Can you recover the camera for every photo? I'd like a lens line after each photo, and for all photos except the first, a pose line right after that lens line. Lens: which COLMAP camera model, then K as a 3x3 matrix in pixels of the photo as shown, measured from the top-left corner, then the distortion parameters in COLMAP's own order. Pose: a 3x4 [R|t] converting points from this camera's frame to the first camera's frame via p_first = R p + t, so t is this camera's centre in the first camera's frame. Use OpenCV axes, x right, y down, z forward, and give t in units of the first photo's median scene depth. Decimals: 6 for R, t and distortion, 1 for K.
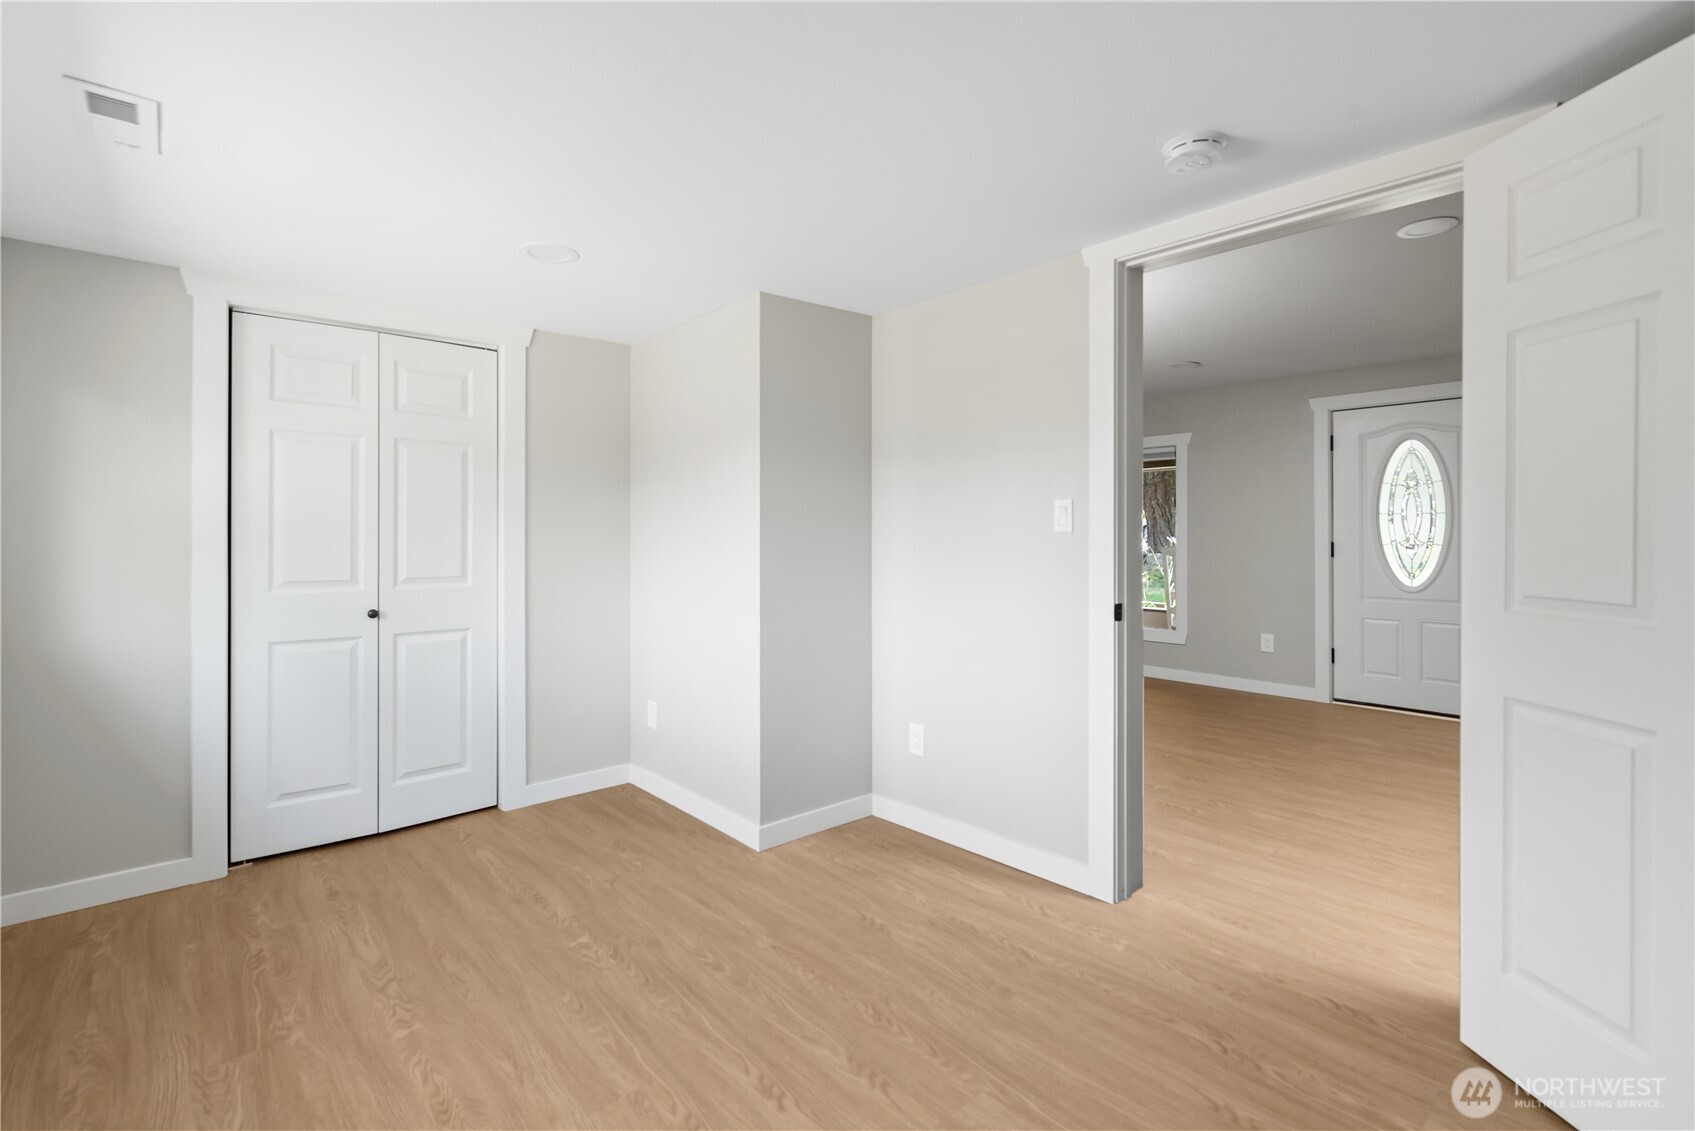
lens RADIAL K [[761.6, 0, 869.1], [0, 761.6, 544.8], [0, 0, 1]] dist [-0.003830, 0.001987]
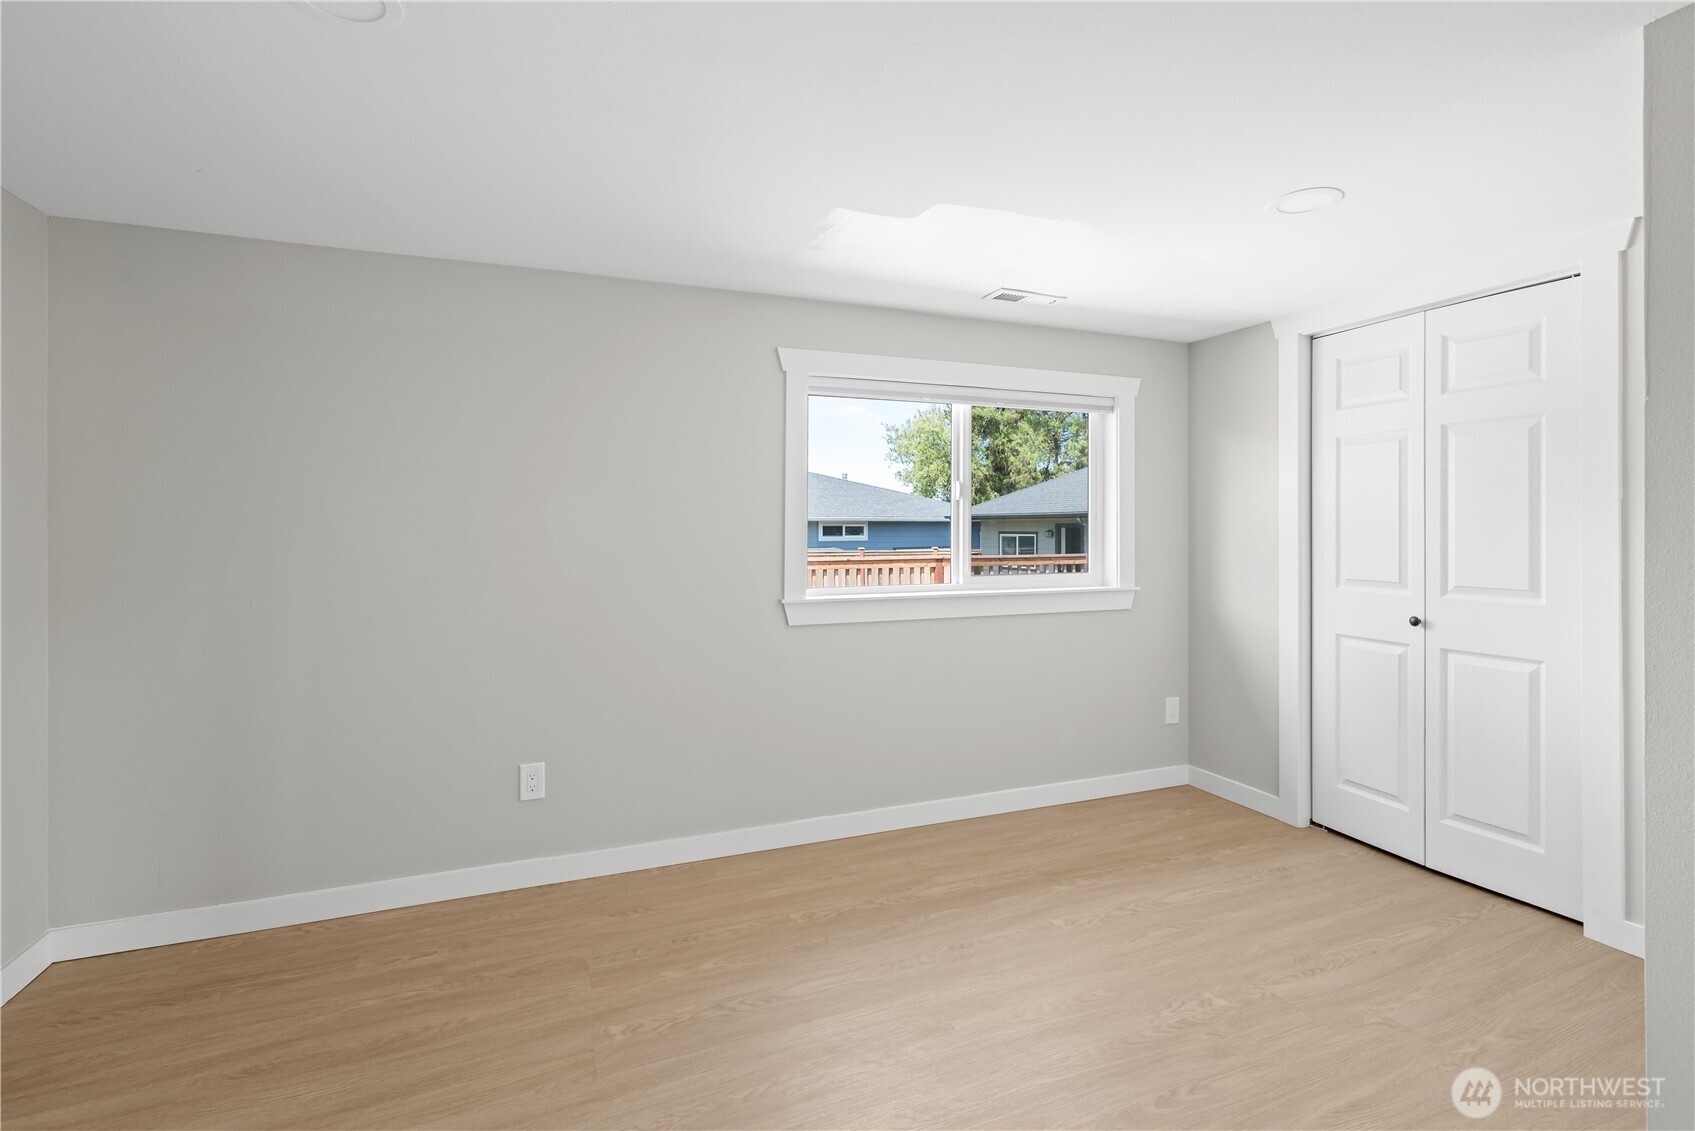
lens RADIAL K [[761.6, 0, 836.4], [0, 761.6, 526.0], [0, 0, 1]] dist [-0.003830, 0.001987]
pose [[-0.342583, -0.004557, -0.939476, 0.480193], [-0.008461, 0.999963, -0.001765, -0.017593], [0.939449, 0.007345, -0.342609, 0.709353]]
